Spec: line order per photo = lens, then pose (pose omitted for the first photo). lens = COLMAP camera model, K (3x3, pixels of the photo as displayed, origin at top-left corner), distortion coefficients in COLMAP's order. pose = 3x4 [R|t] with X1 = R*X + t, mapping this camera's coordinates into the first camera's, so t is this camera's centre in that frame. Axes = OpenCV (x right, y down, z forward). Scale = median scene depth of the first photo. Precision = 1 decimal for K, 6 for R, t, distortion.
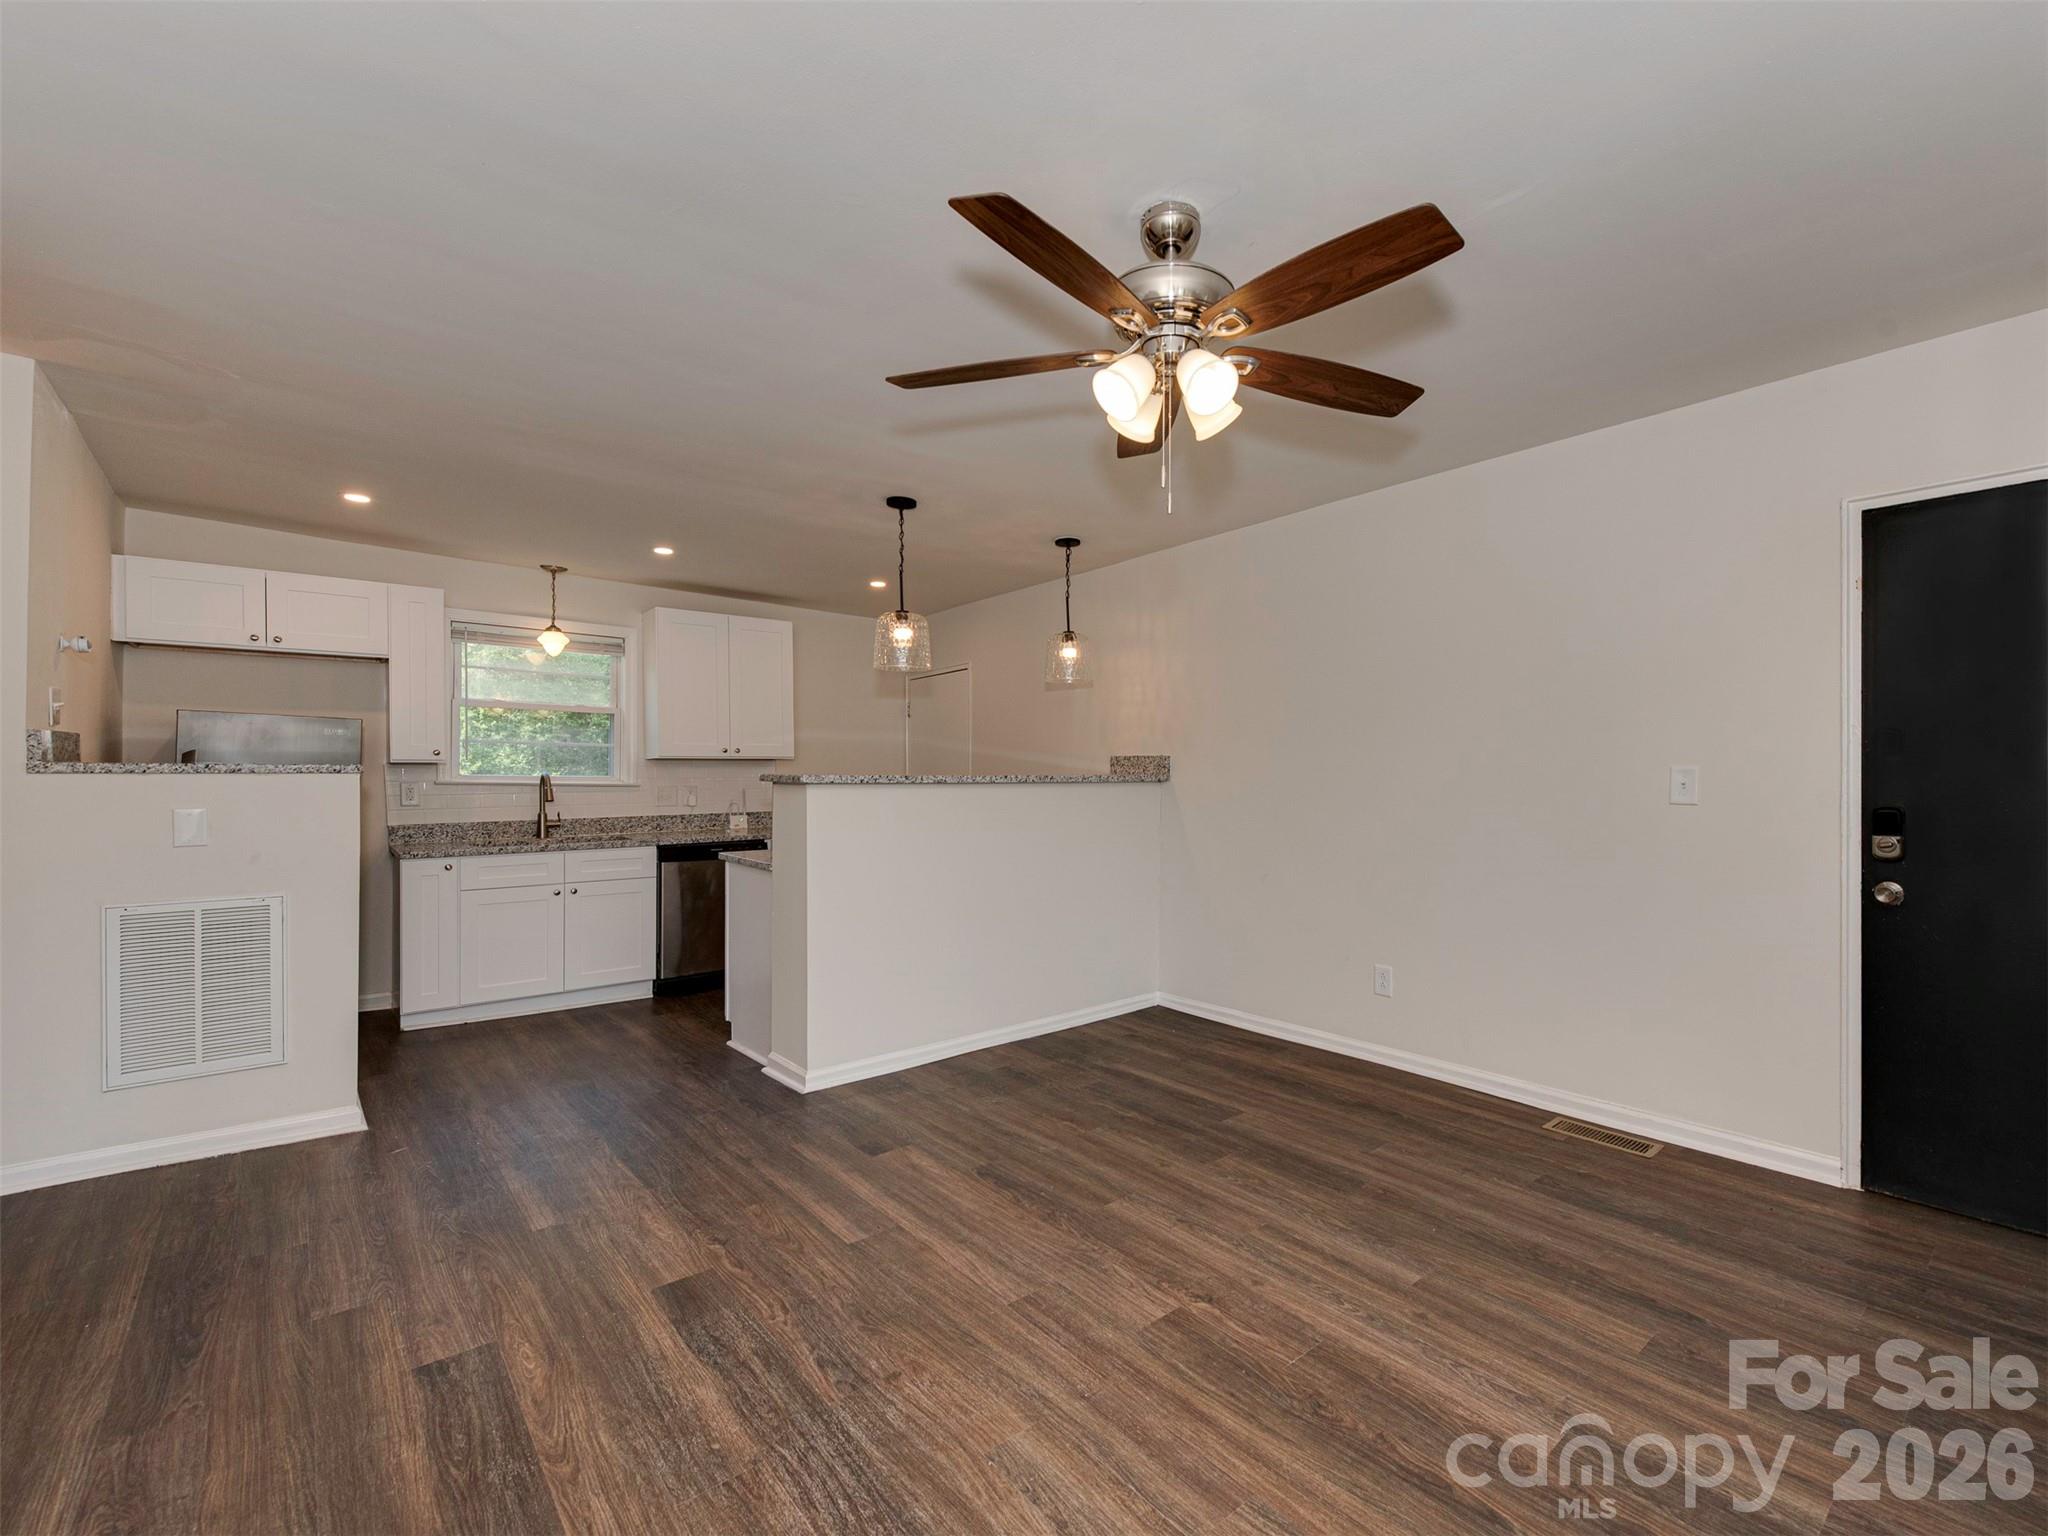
lens RADIAL K [[909.1, 0, 1082.3], [0, 909.1, 760.4], [0, 0, 1]] dist [0.003442, -0.000165]
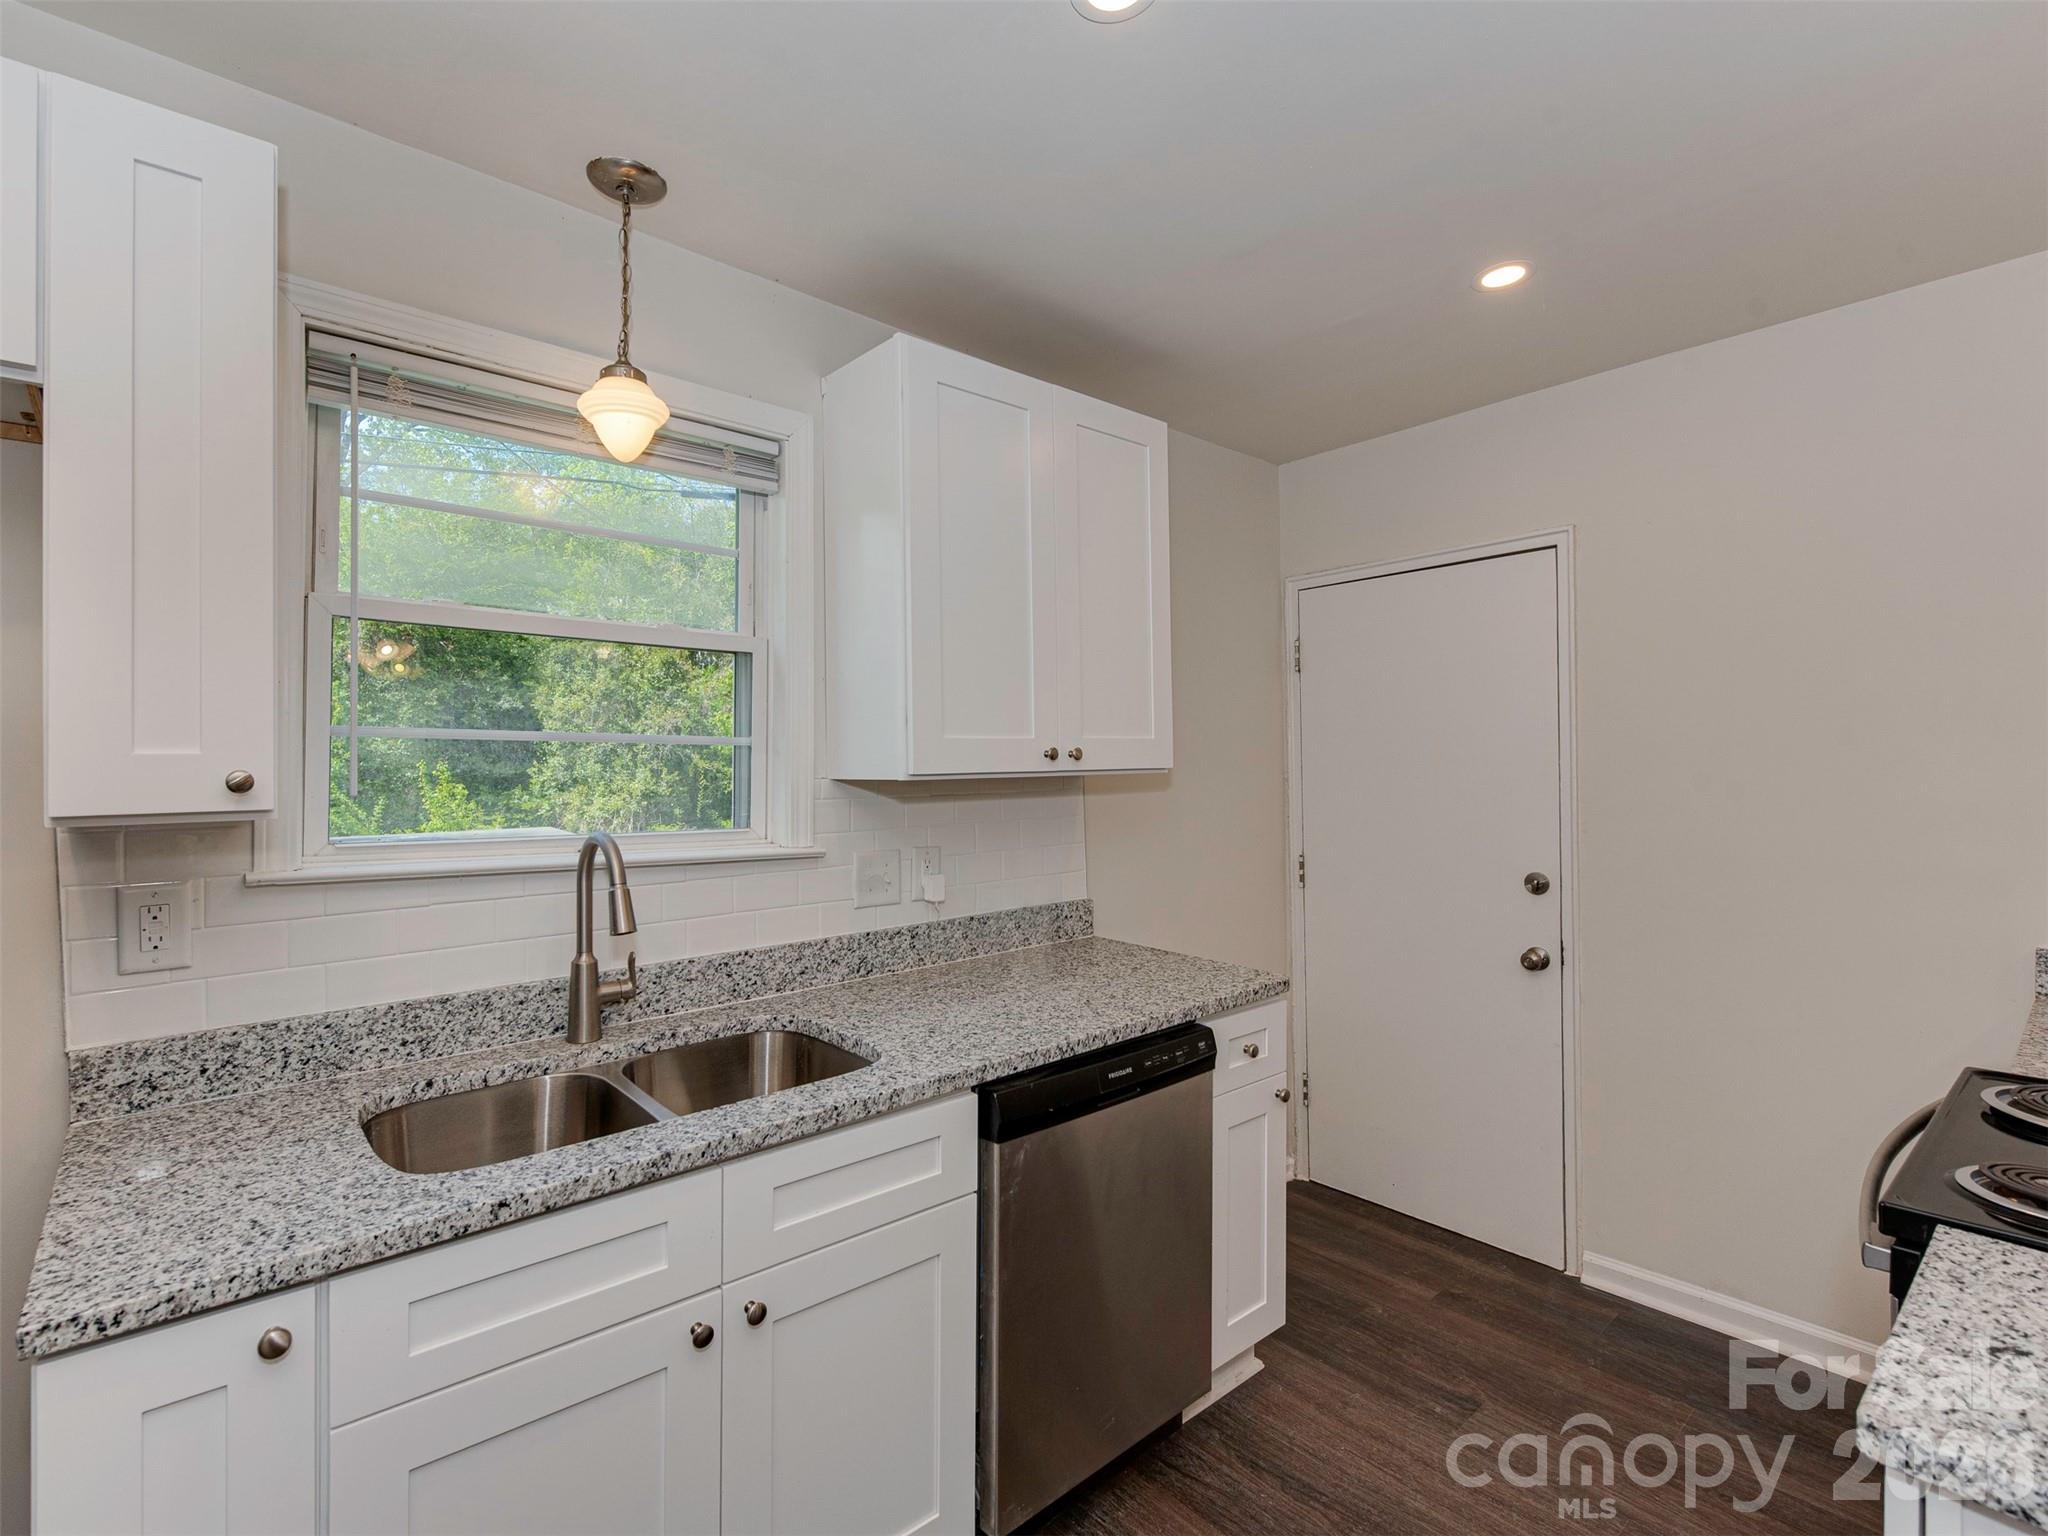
lens RADIAL K [[967.7, 0, 934.7], [0, 967.7, 733.4], [0, 0, 1]] dist [-0.000843, -0.000006]
pose [[0.999143, -0.001196, -0.041371, -0.458813], [0.000769, 0.999946, -0.010349, -0.016596], [0.041381, 0.010308, 0.999090, 0.670825]]
